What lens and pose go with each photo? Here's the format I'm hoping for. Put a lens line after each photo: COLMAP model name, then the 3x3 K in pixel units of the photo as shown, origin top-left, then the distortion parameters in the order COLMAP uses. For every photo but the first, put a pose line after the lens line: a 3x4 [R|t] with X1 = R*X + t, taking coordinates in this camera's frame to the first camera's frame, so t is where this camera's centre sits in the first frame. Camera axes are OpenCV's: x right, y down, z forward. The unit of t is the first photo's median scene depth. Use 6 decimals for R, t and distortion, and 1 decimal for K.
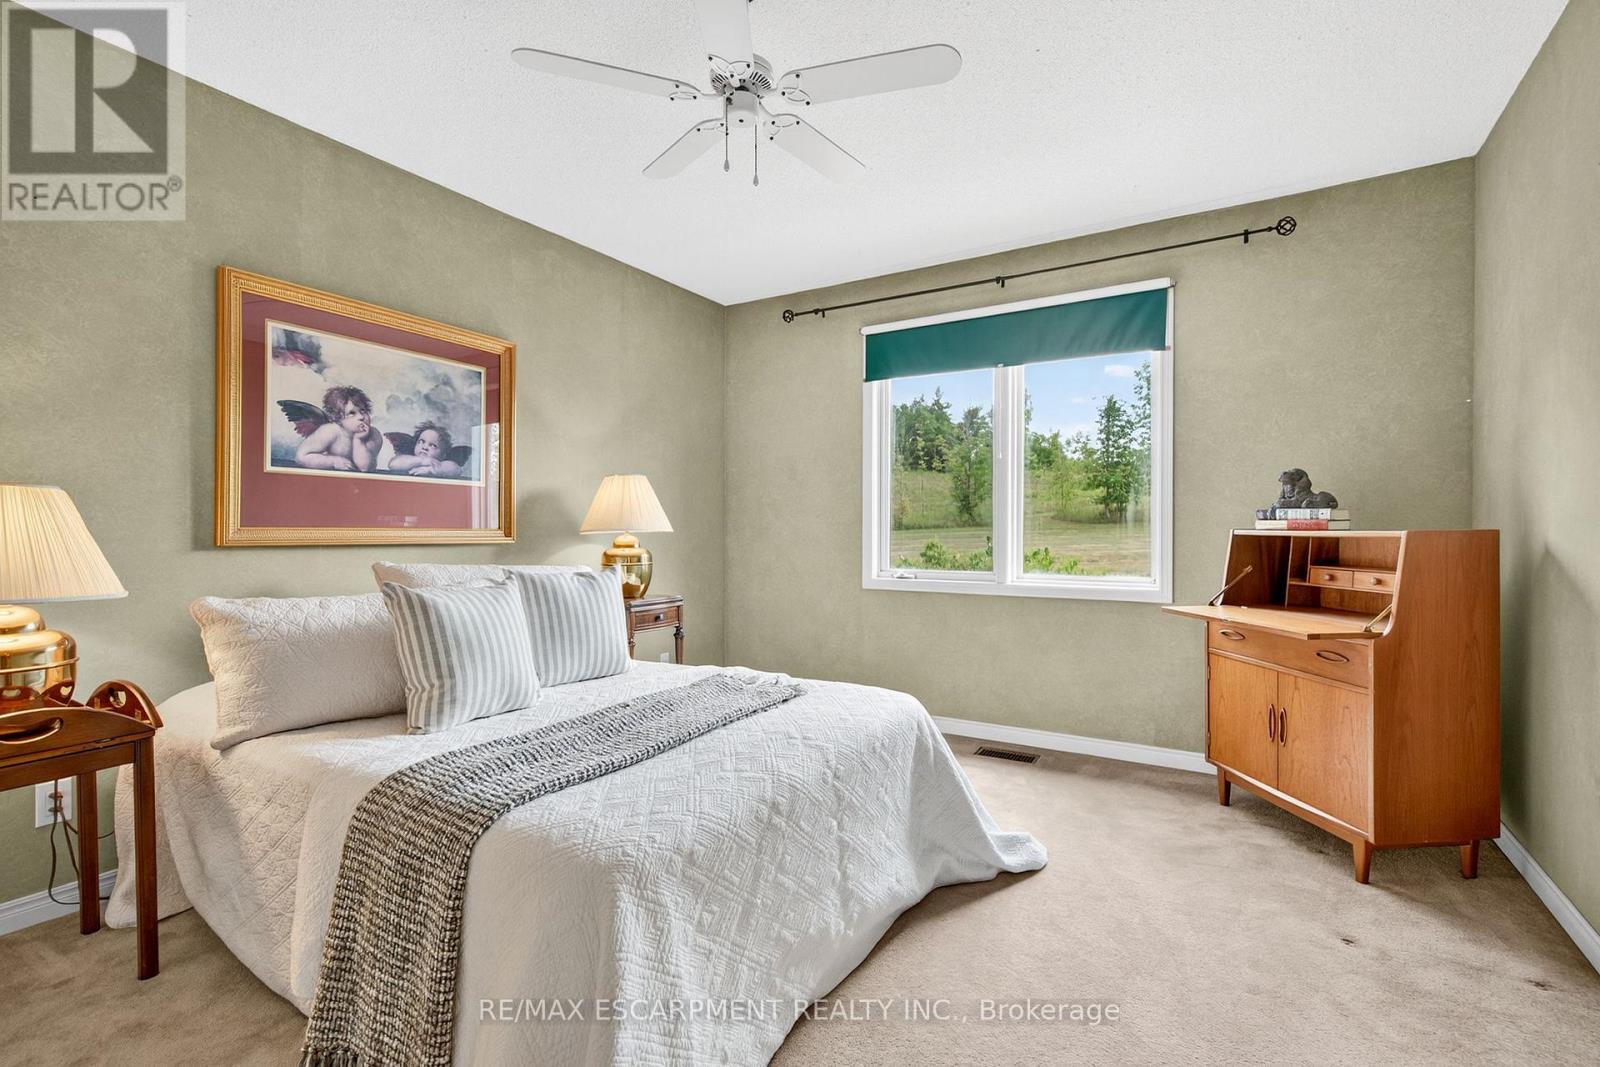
lens RADIAL K [[732.0, 0, 801.3], [0, 732.0, 533.6], [0, 0, 1]] dist [0.003563, -0.001749]
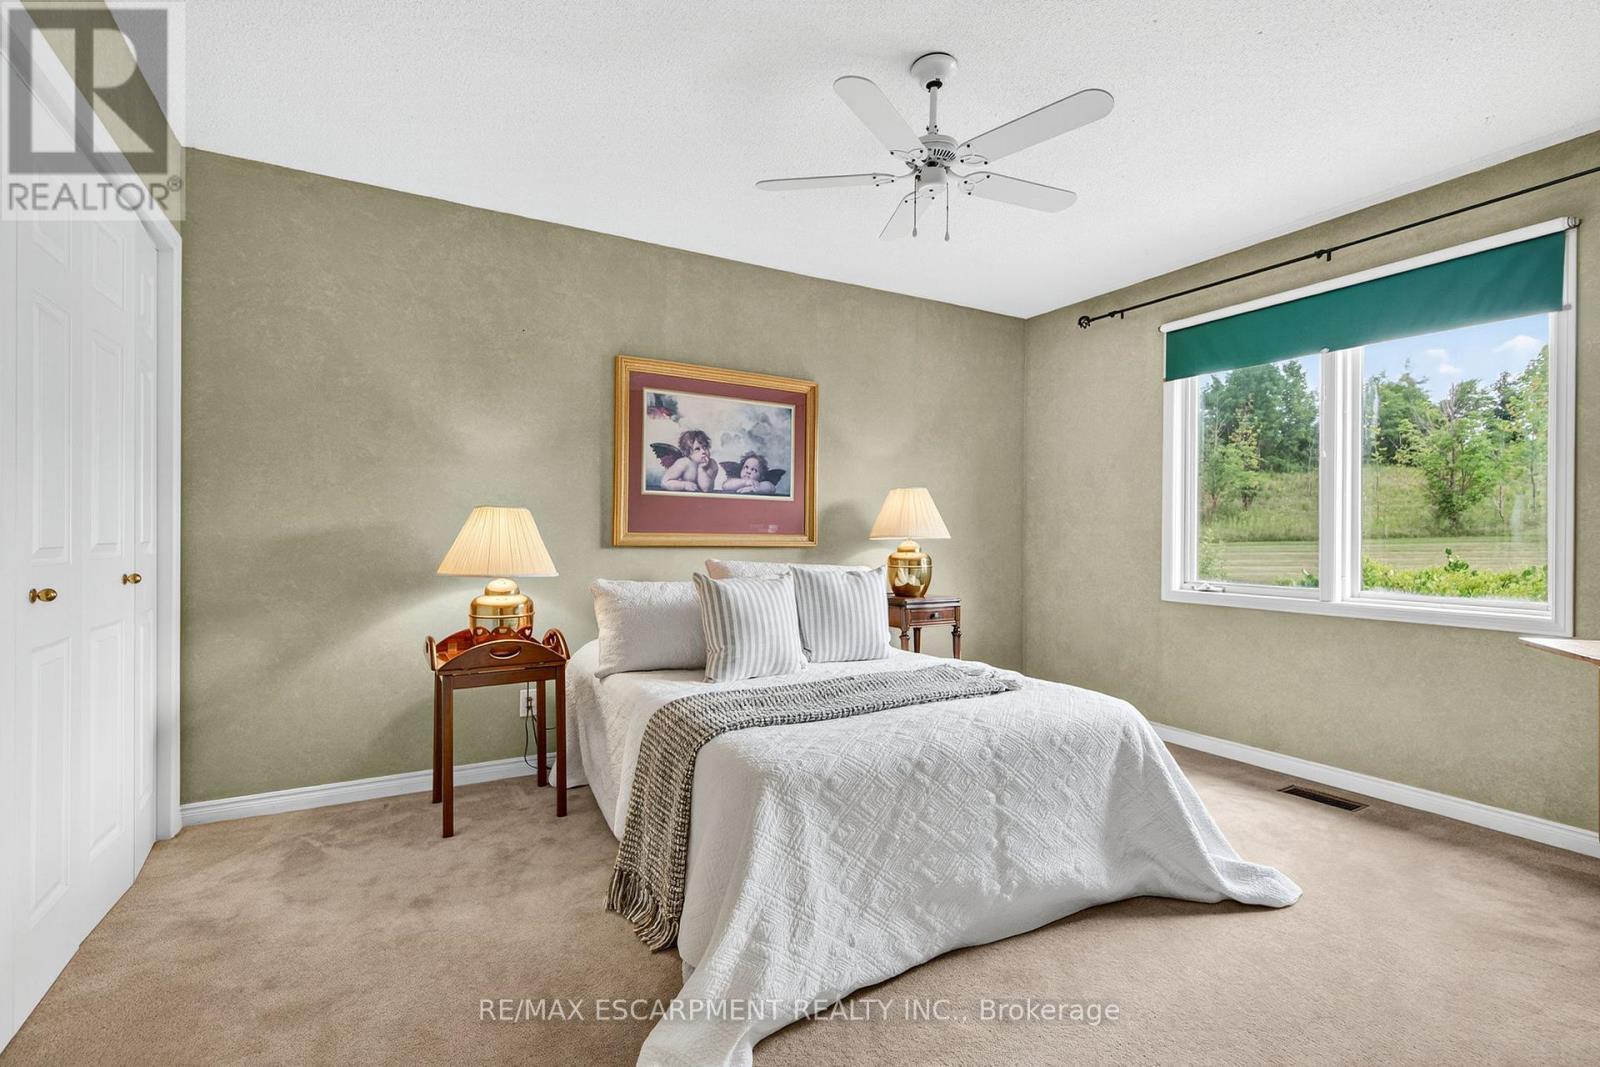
lens RADIAL K [[732.0, 0, 797.6], [0, 732.0, 536.2], [0, 0, 1]] dist [0.003563, -0.001749]
pose [[0.872686, 0.006727, -0.488235, 0.232208], [-0.009587, 0.999948, -0.003359, -0.000115], [0.488187, 0.007612, 0.872706, -0.098518]]
